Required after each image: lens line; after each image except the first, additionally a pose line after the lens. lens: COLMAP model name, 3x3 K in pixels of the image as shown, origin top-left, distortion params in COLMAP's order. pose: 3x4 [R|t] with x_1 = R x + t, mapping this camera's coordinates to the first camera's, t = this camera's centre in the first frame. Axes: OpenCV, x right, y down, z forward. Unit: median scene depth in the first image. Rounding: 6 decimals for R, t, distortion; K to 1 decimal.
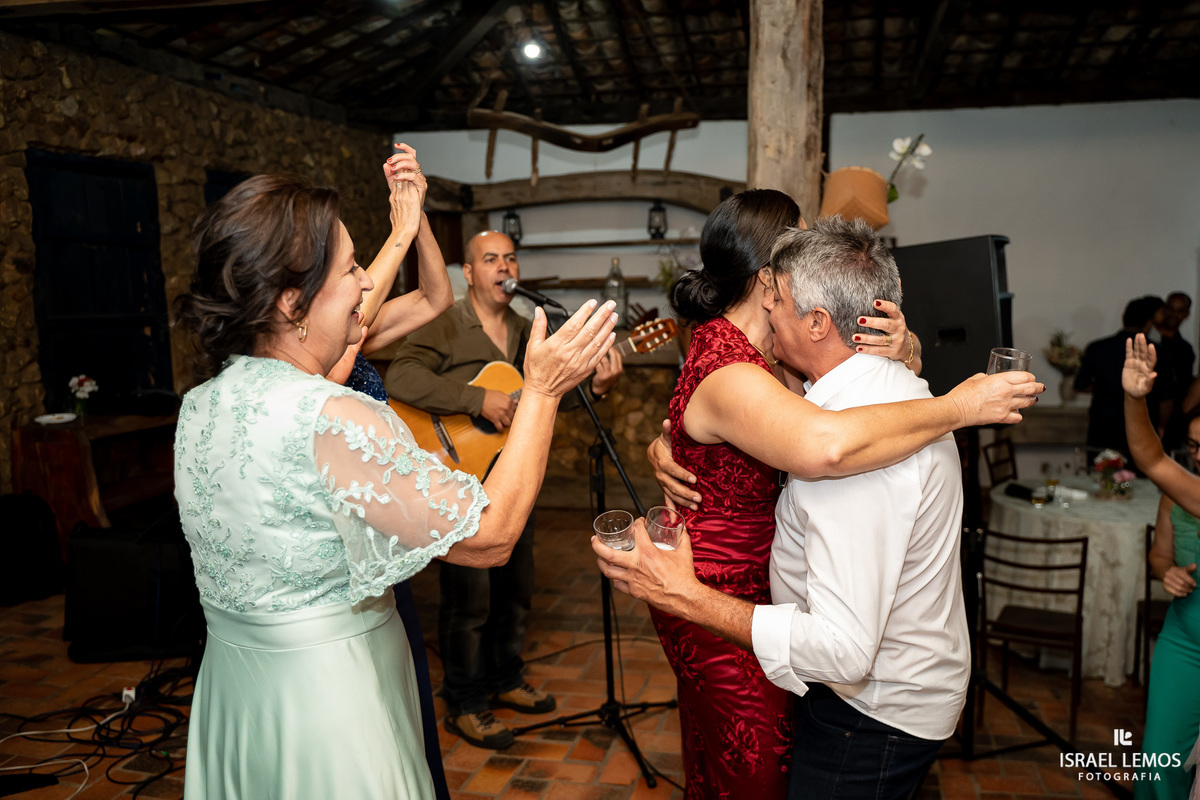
lens RADIAL K [[965.3, 0, 600.7], [0, 965.3, 406.7], [0, 0, 1]] dist [-0.077898, 0.041965]
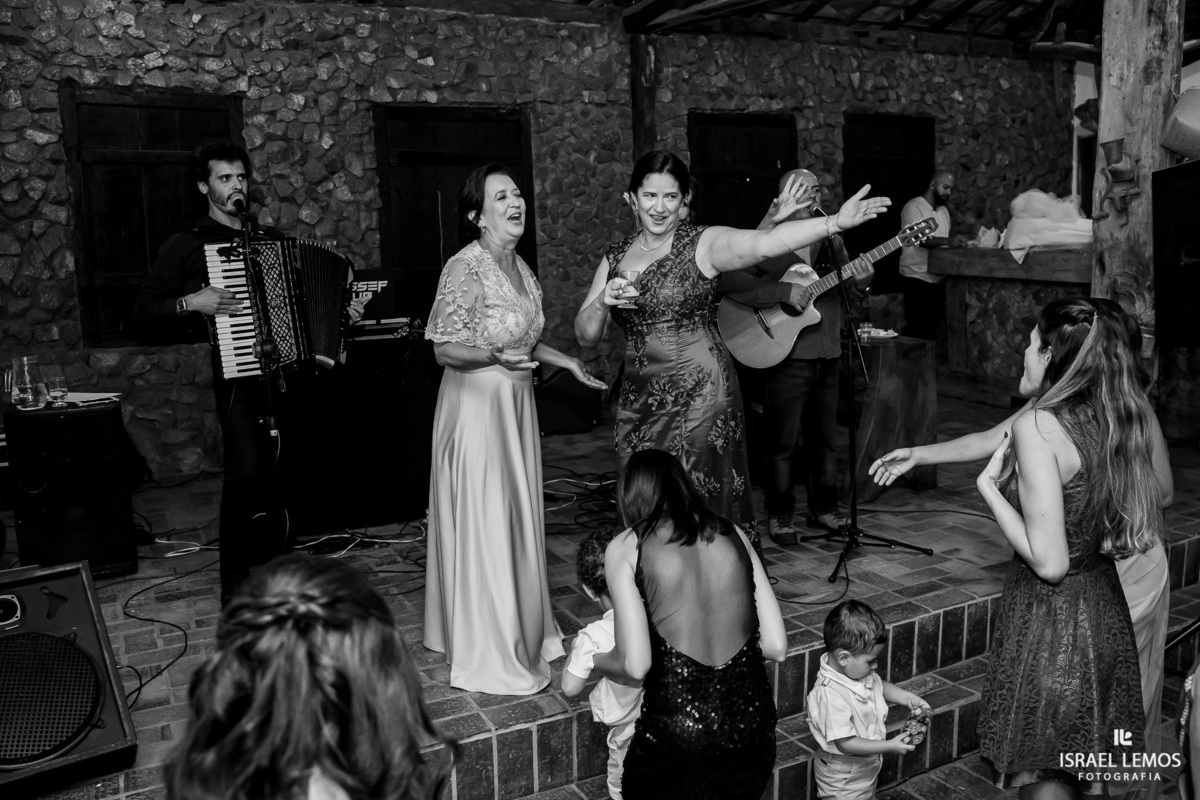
lens RADIAL K [[965.3, 0, 601.2], [0, 965.3, 397.9], [0, 0, 1]] dist [-0.077898, 0.041965]
pose [[0.664366, 0.133066, -0.735467, 0.351311], [-0.081694, 0.991057, 0.105513, 0.009960], [0.742929, -0.010016, 0.669295, -0.066126]]
